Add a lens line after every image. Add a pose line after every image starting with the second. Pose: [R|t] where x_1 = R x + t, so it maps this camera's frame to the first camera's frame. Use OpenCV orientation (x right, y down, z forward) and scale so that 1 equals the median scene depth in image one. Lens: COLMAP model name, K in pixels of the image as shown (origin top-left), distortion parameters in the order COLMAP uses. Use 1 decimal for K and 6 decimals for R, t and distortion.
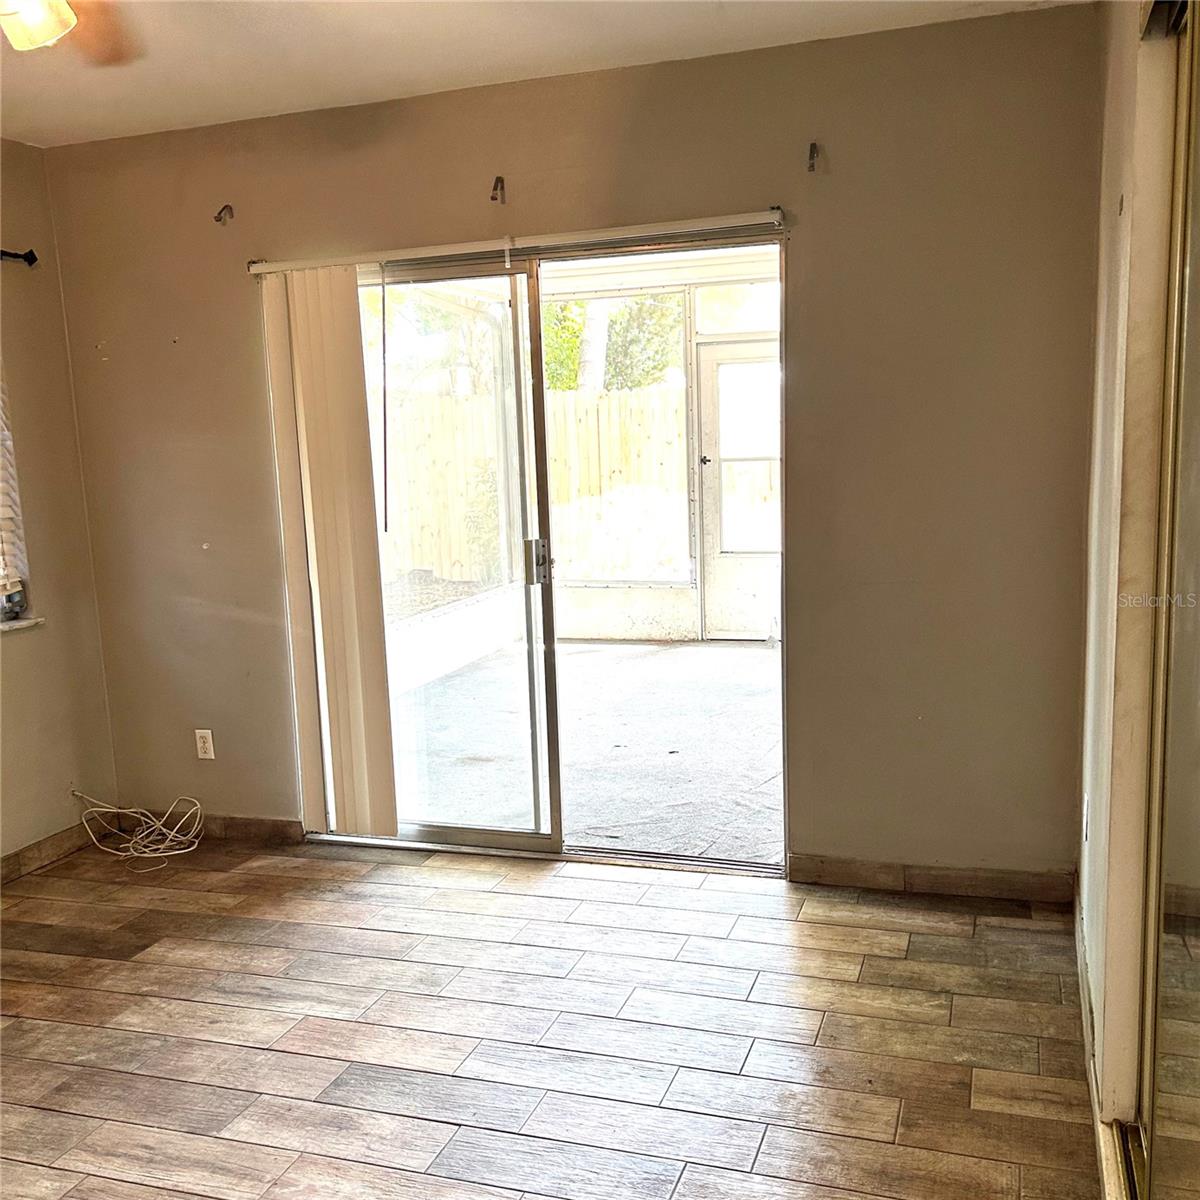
lens RADIAL K [[1219.5, 0, 603.2], [0, 1219.5, 600.1], [0, 0, 1]] dist [0.017469, 0.000000]
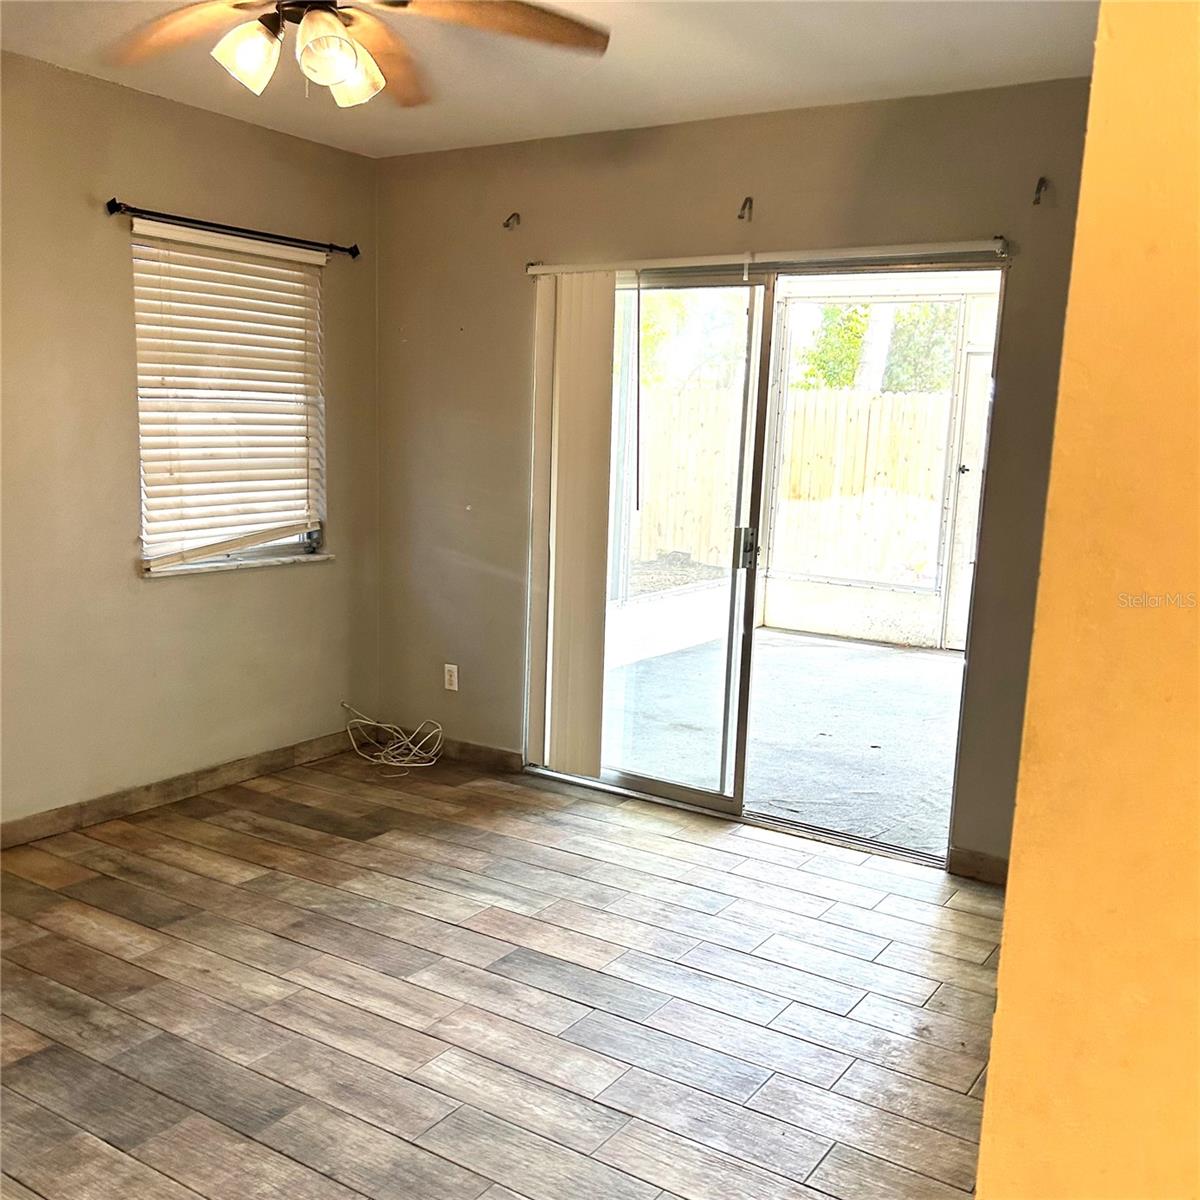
lens RADIAL K [[1219.5, 0, 590.8], [0, 1219.5, 601.6], [0, 0, 1]] dist [0.017469, 0.000000]
pose [[0.965268, 0.110562, -0.236715, 0.084257], [-0.108098, 0.993865, 0.023401, 0.006475], [0.237850, 0.003000, 0.971297, -0.111725]]
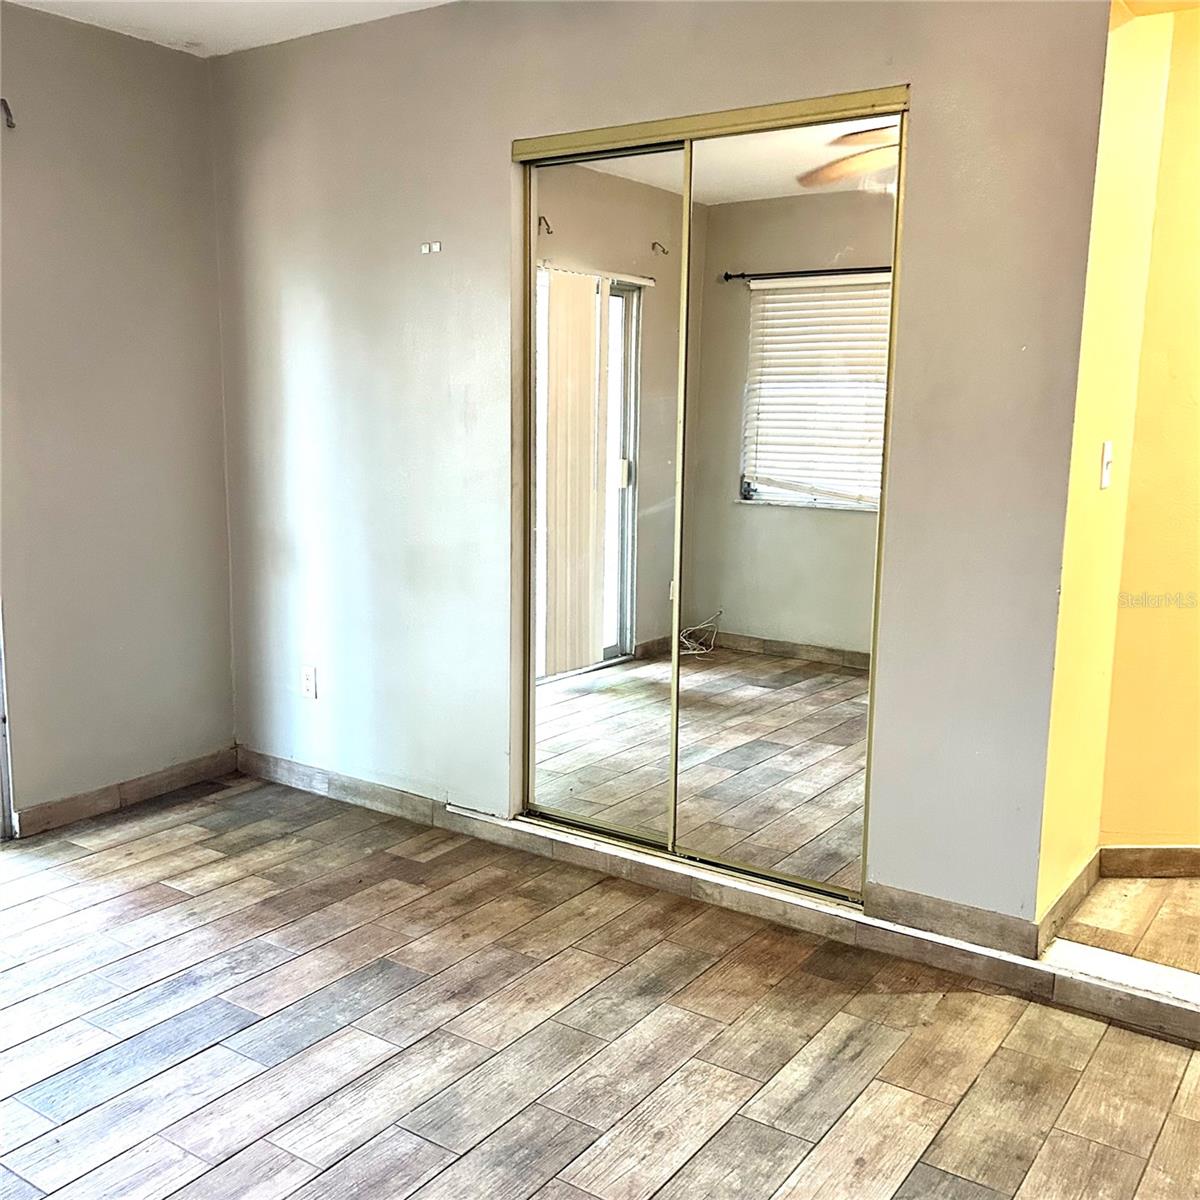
lens RADIAL K [[1219.5, 0, 603.7], [0, 1219.5, 597.4], [0, 0, 1]] dist [0.017469, 0.000000]
pose [[0.274867, -0.119684, 0.954004, -0.694327], [0.122203, 0.988524, 0.088806, 0.005643], [-0.953685, 0.092172, 0.286339, 0.261541]]
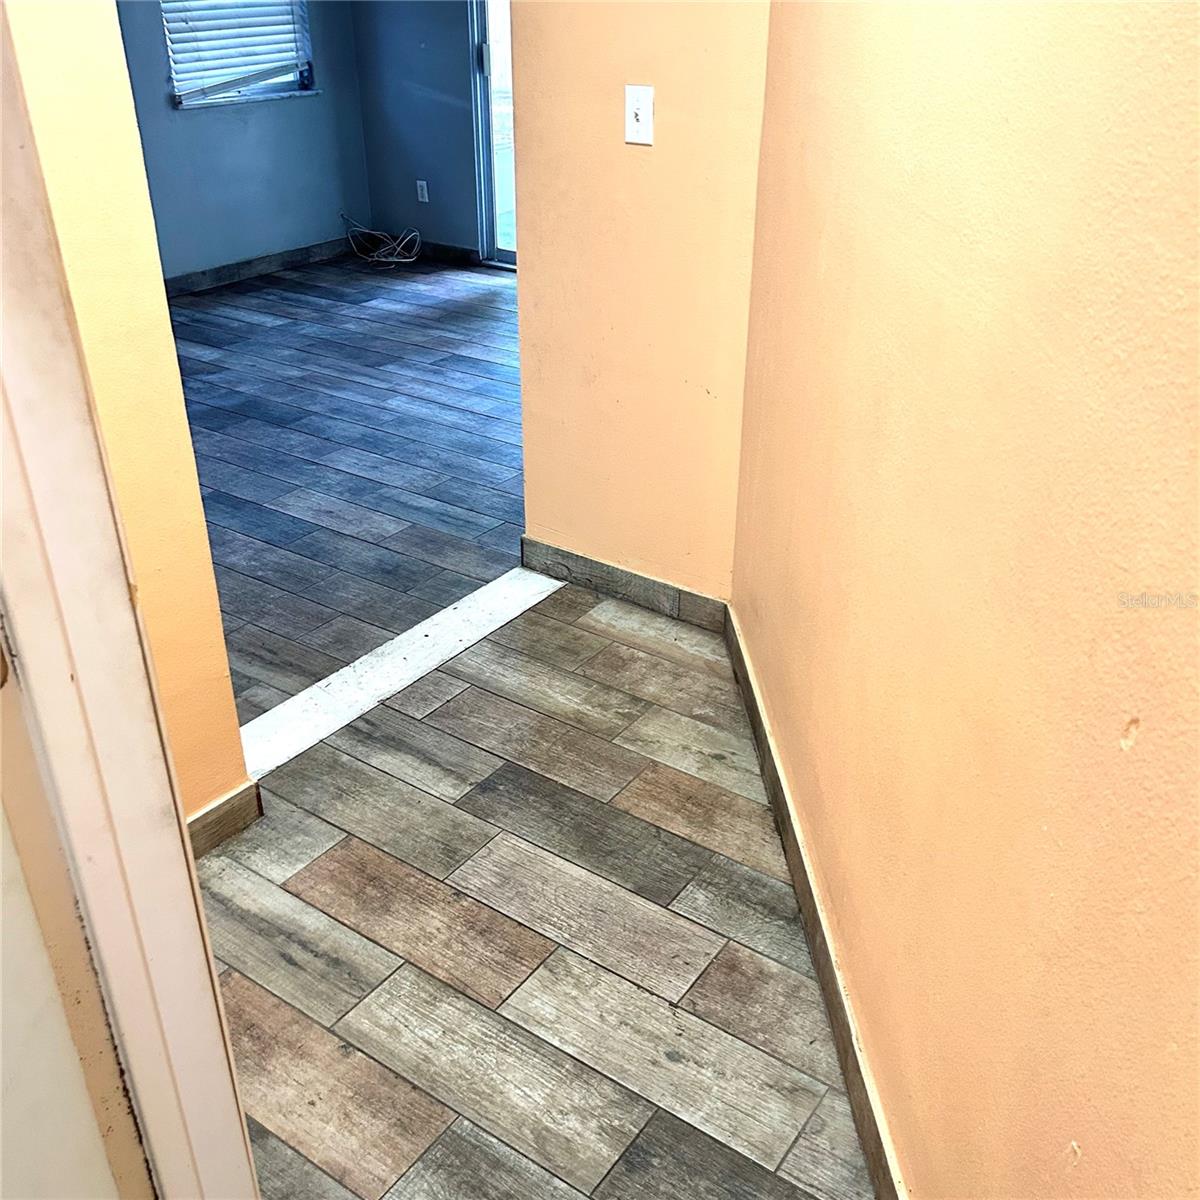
lens RADIAL K [[1219.5, 0, 610.5], [0, 1219.5, 610.3], [0, 0, 1]] dist [0.017469, 0.000000]
pose [[0.959997, 0.170793, -0.221890, 0.396433], [-0.080977, 0.927916, 0.363889, 0.038035], [0.268044, -0.331364, 0.904627, -0.583778]]
